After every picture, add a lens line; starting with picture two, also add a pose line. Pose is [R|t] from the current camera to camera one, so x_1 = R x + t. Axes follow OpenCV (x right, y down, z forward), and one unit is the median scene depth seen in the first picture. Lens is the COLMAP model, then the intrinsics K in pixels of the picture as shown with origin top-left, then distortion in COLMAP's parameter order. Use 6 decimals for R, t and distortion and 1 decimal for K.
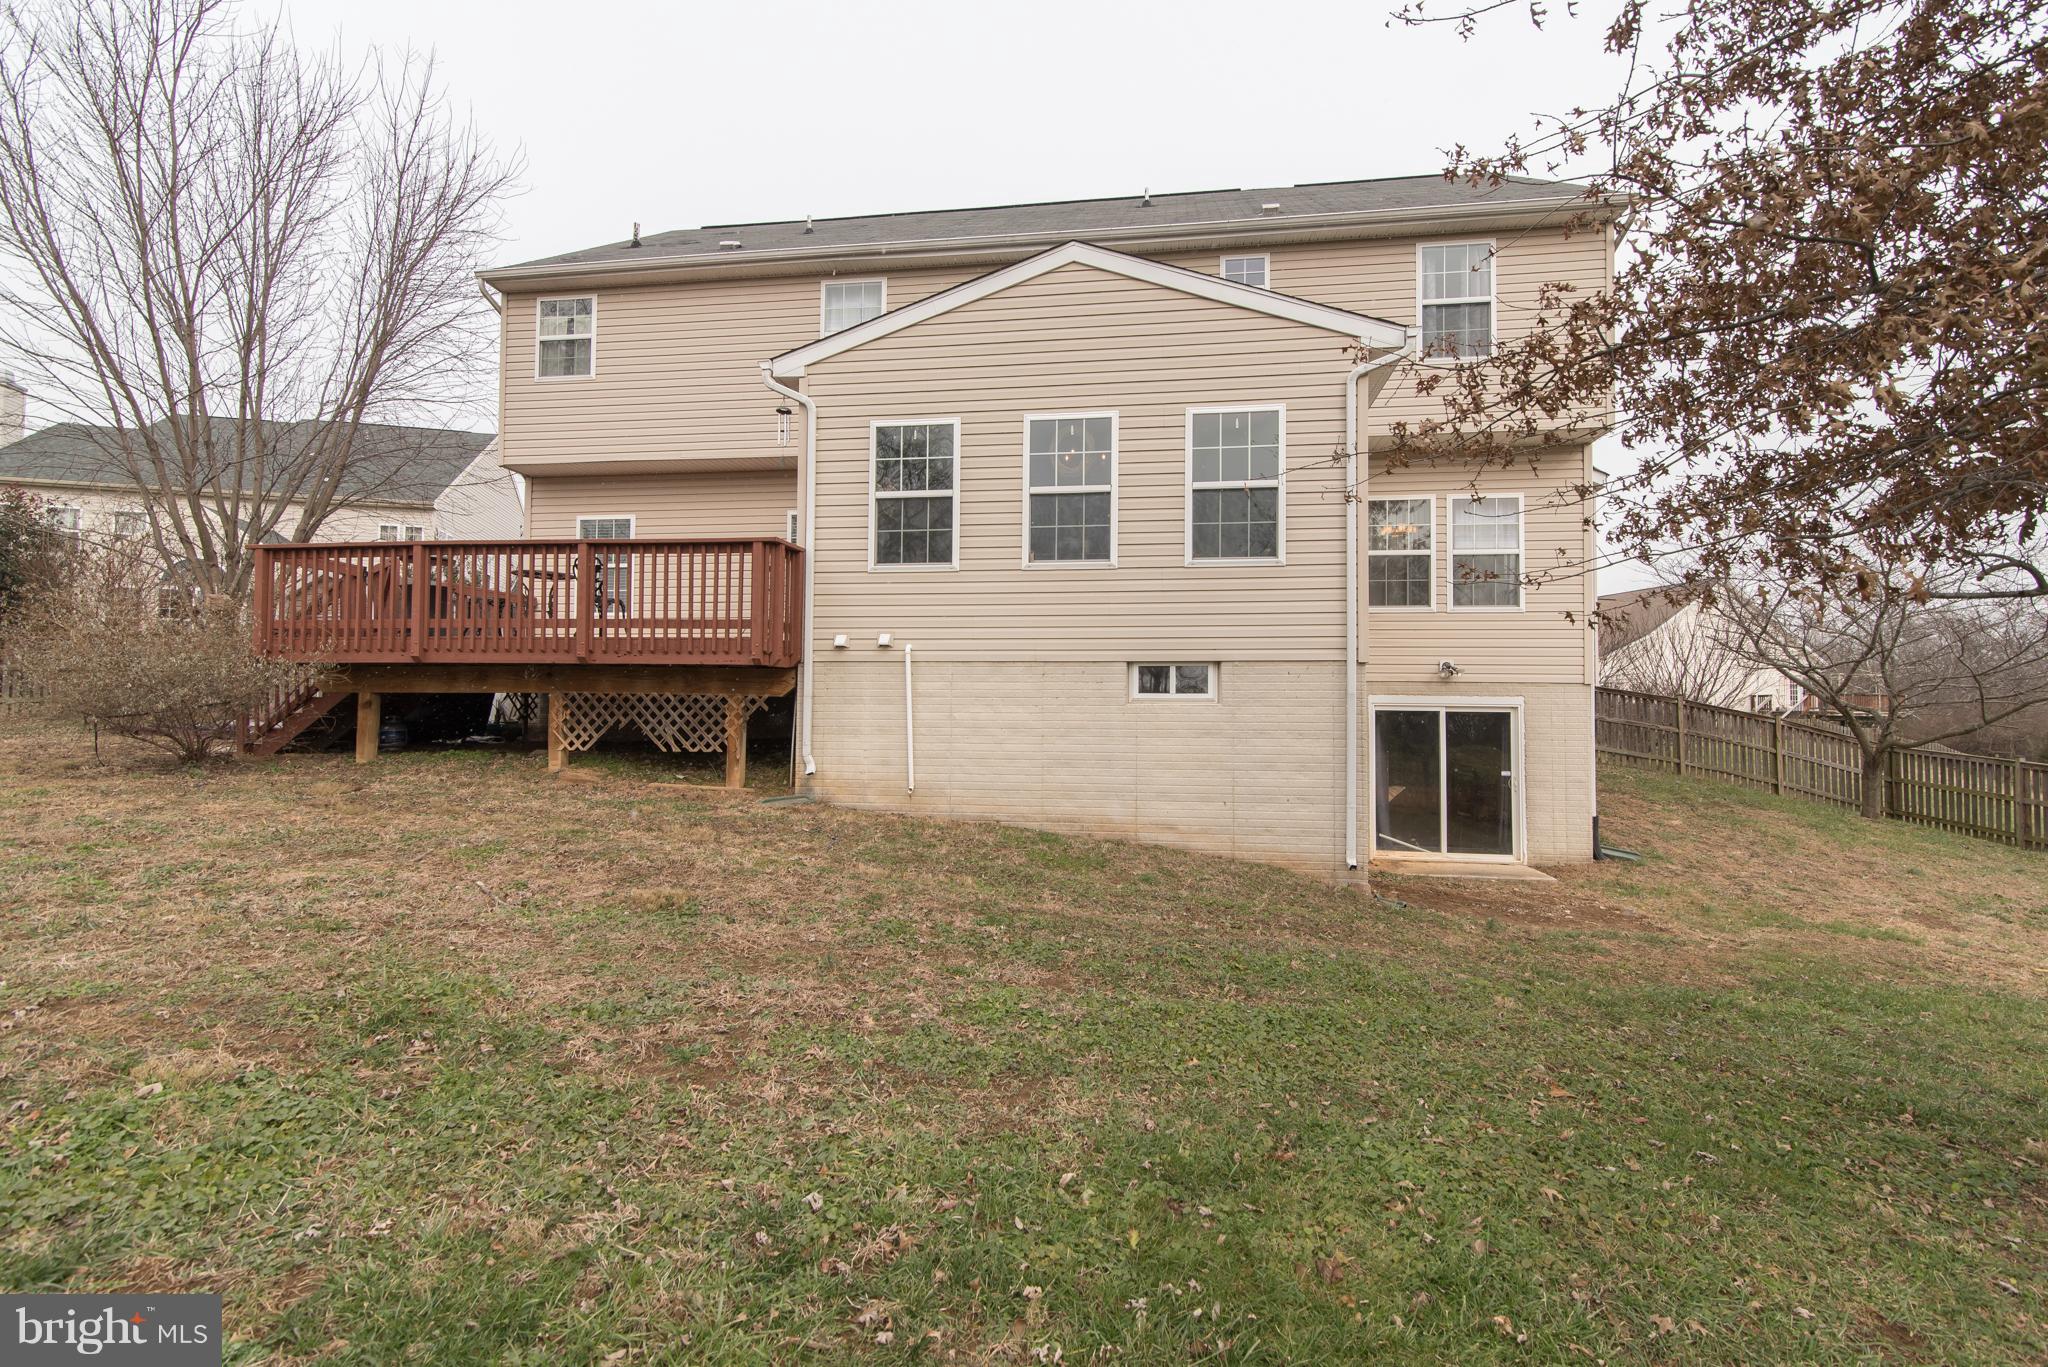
lens RADIAL K [[920.7, 0, 1025.3], [0, 920.7, 685.3], [0, 0, 1]] dist [0.016174, 0.000008]
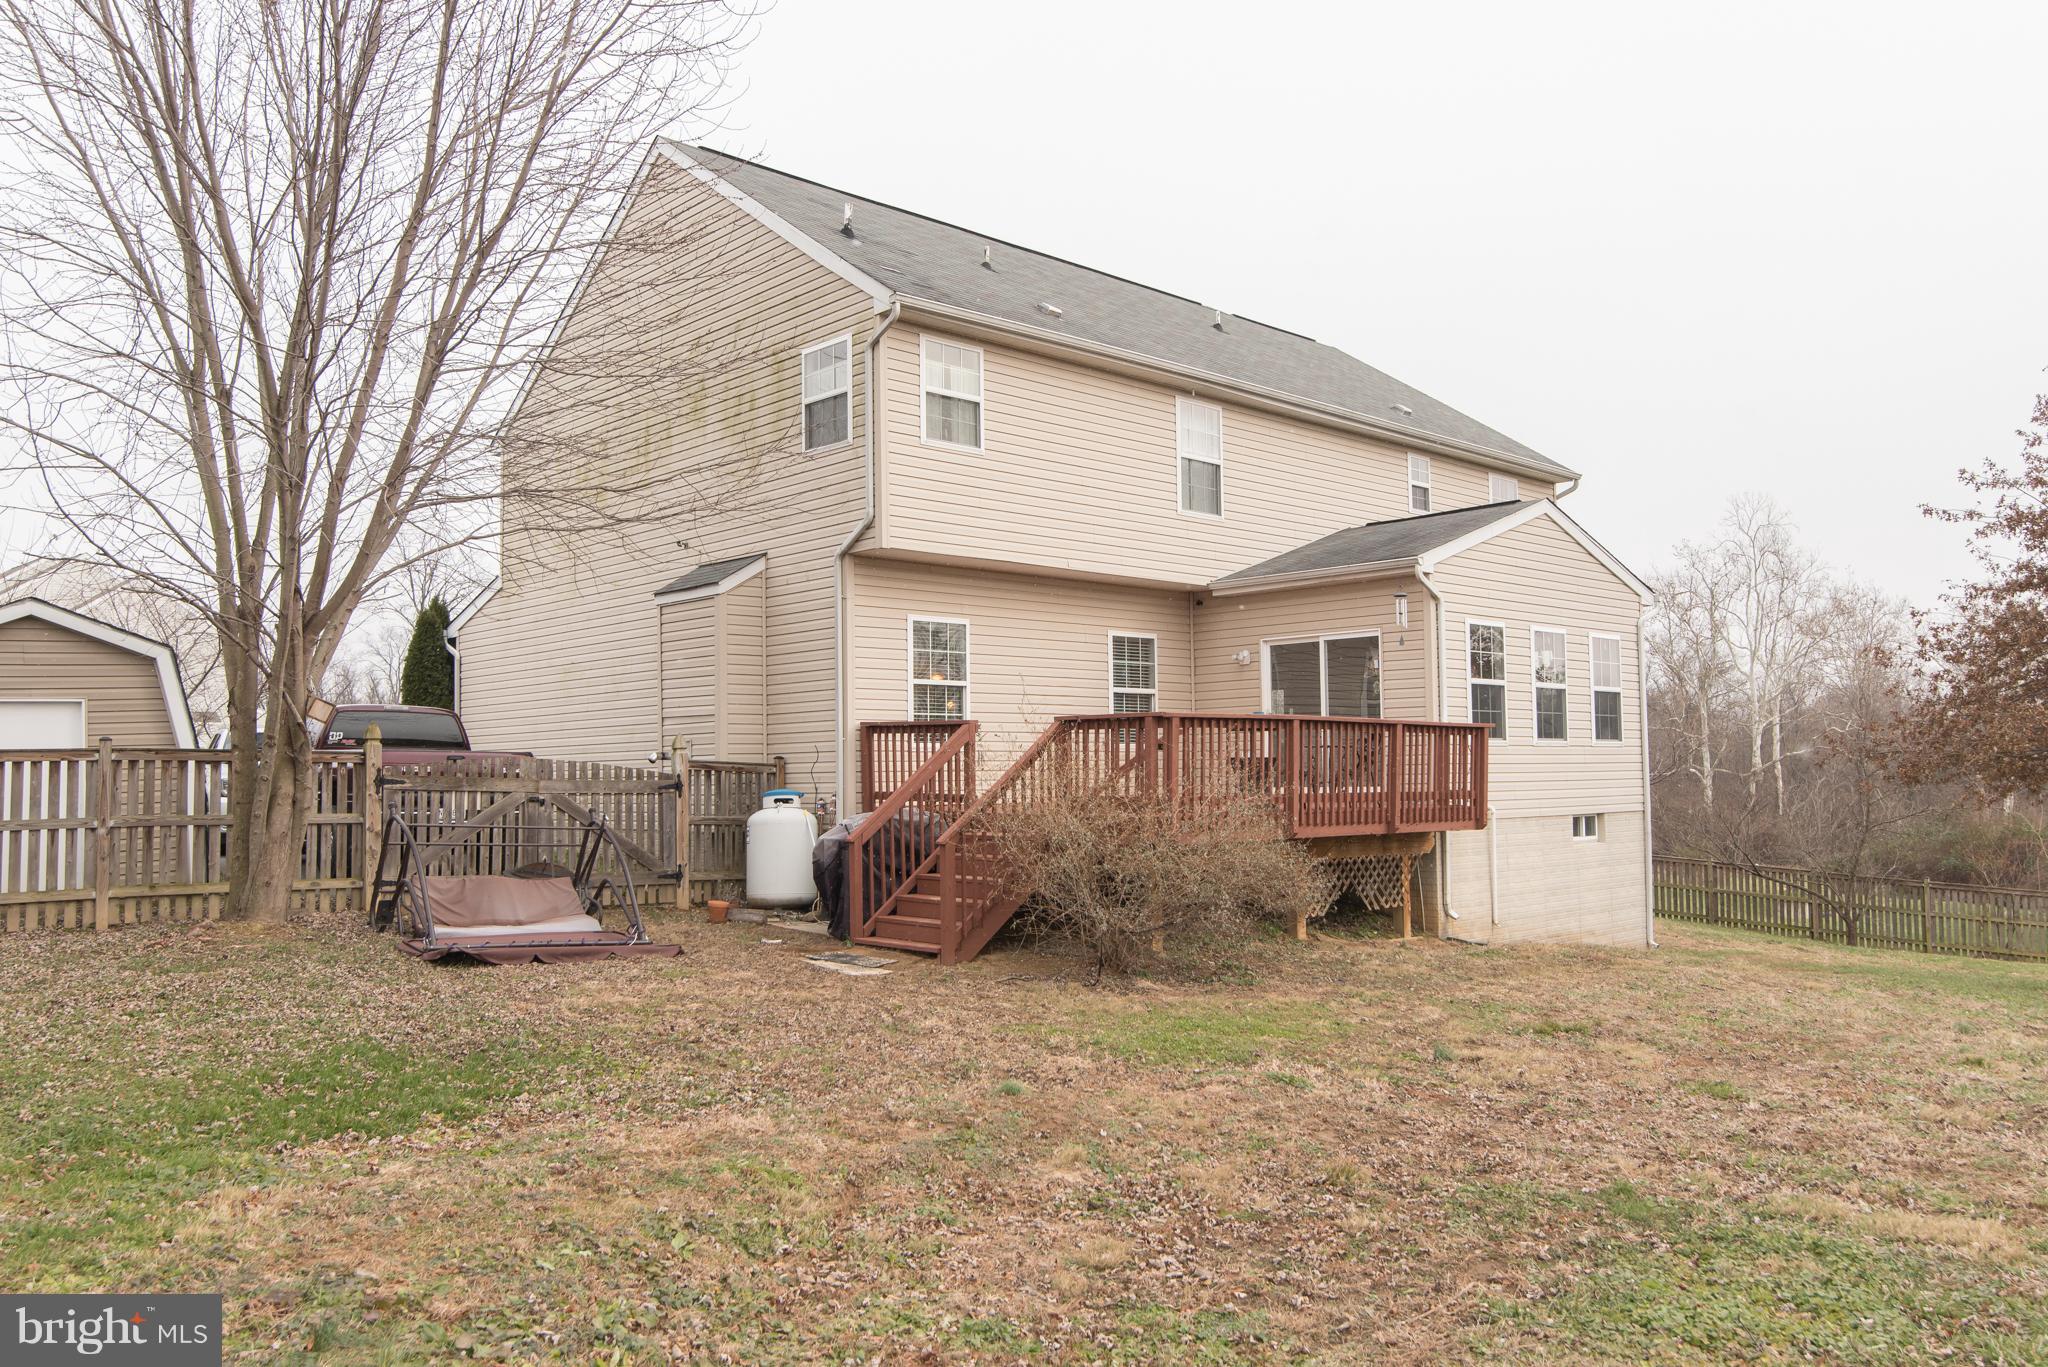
lens RADIAL K [[1552.7, 0, 1024.0], [0, 1552.7, 683.5], [0, 0, 1]] dist [0.000270, 0.002787]
pose [[0.590136, 0.034424, 0.806569, -2.099812], [-0.009891, 0.999324, -0.035414, -0.122997], [-0.807243, 0.012921, 0.590078, 0.271535]]
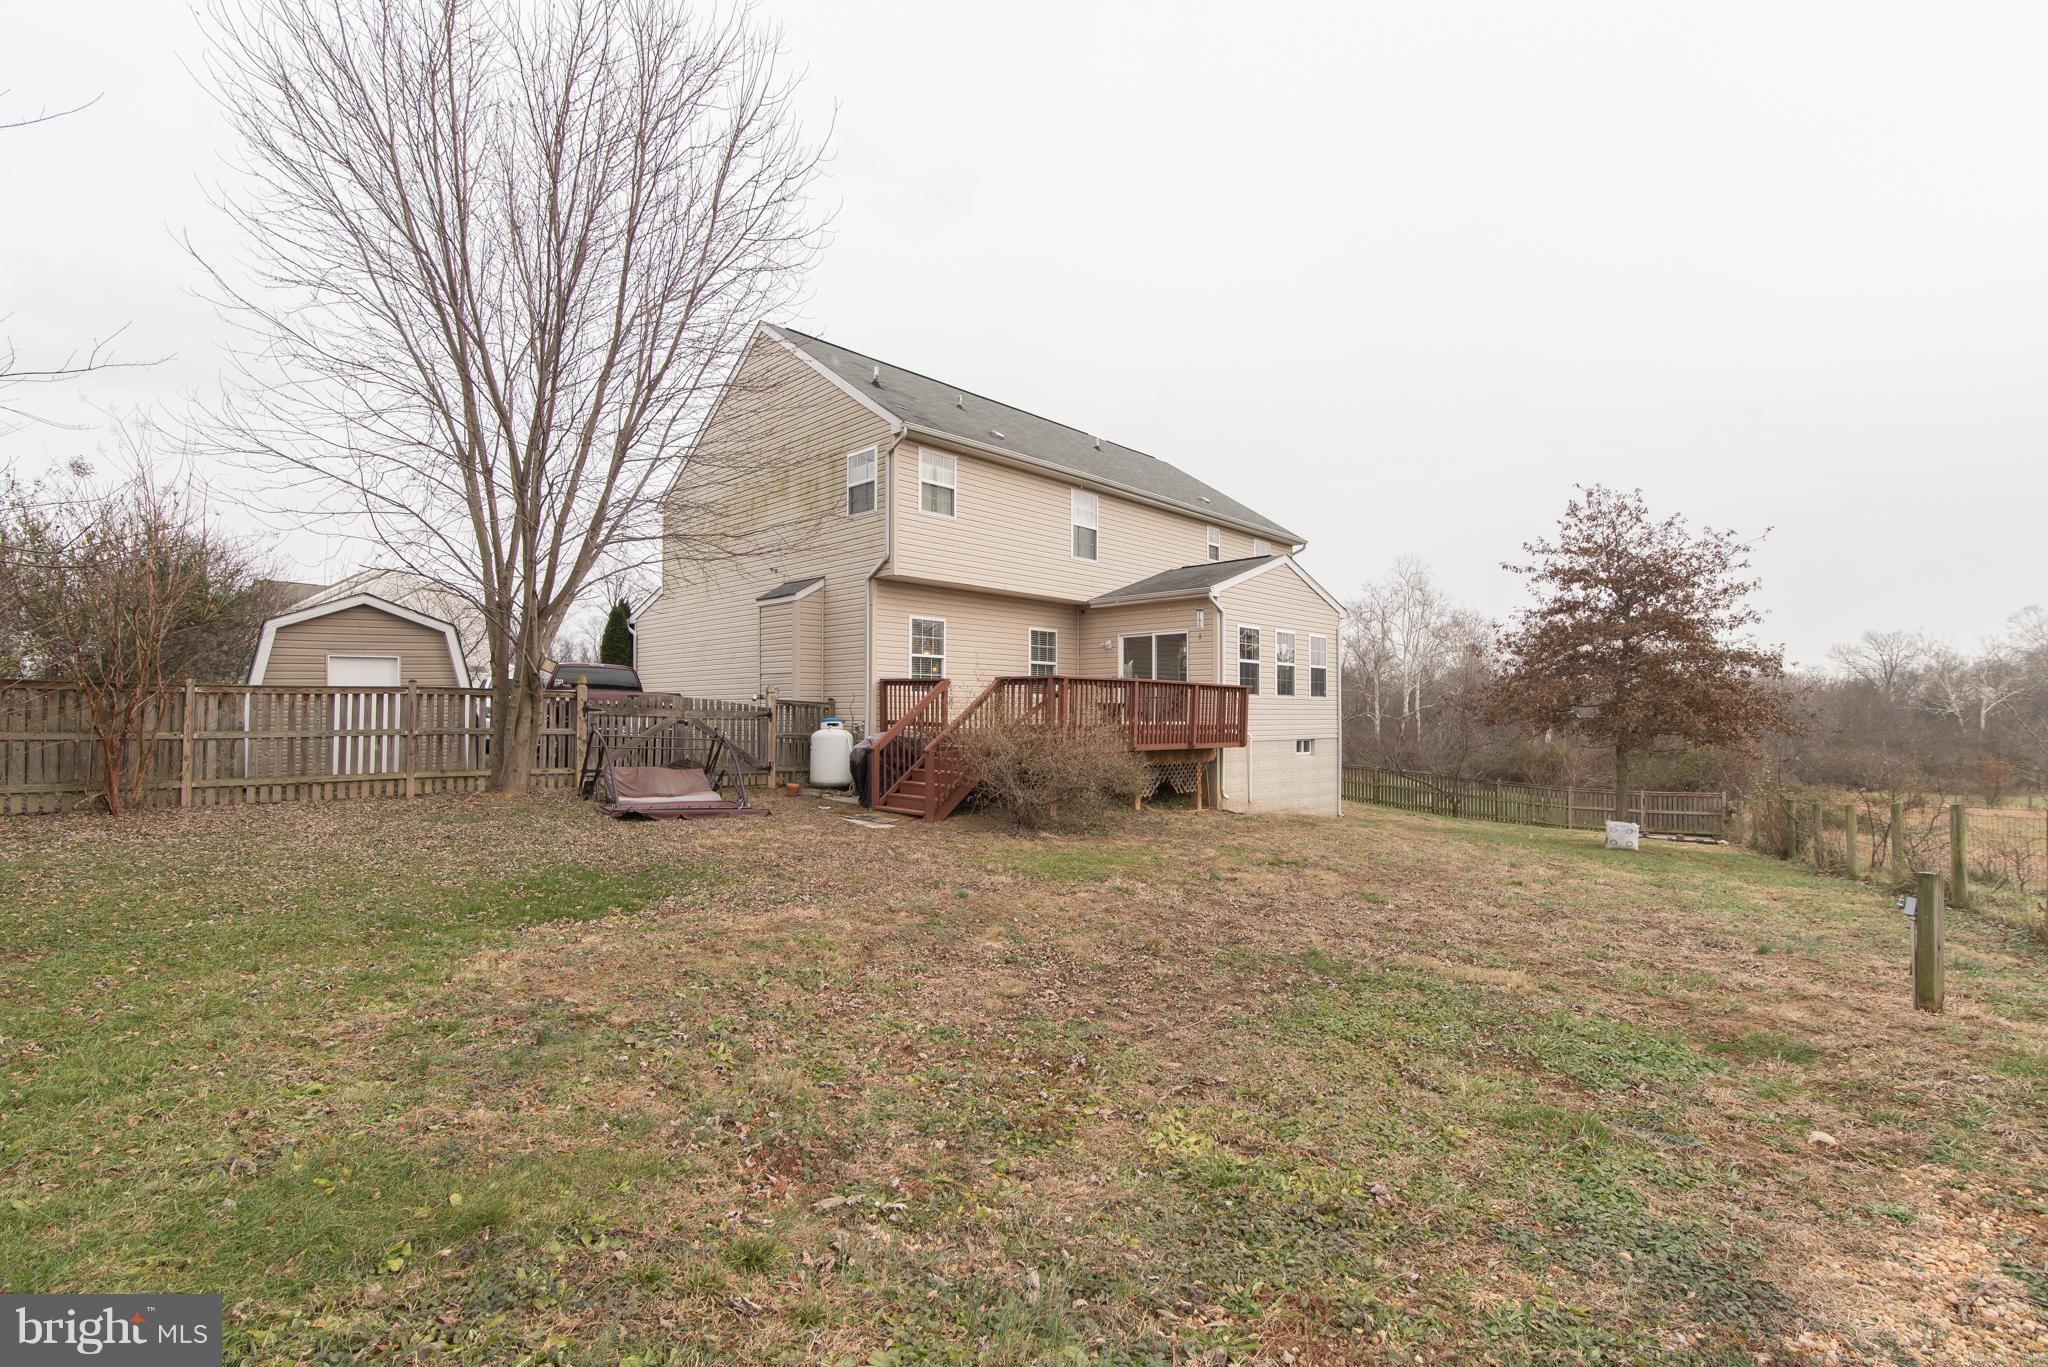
lens RADIAL K [[920.7, 0, 1025.3], [0, 920.7, 685.3], [0, 0, 1]] dist [0.016174, 0.000008]
pose [[0.549727, 0.020226, 0.835099, -2.100862], [-0.025848, 0.999640, -0.007196, -0.121522], [-0.834944, -0.017630, 0.550052, 0.264104]]
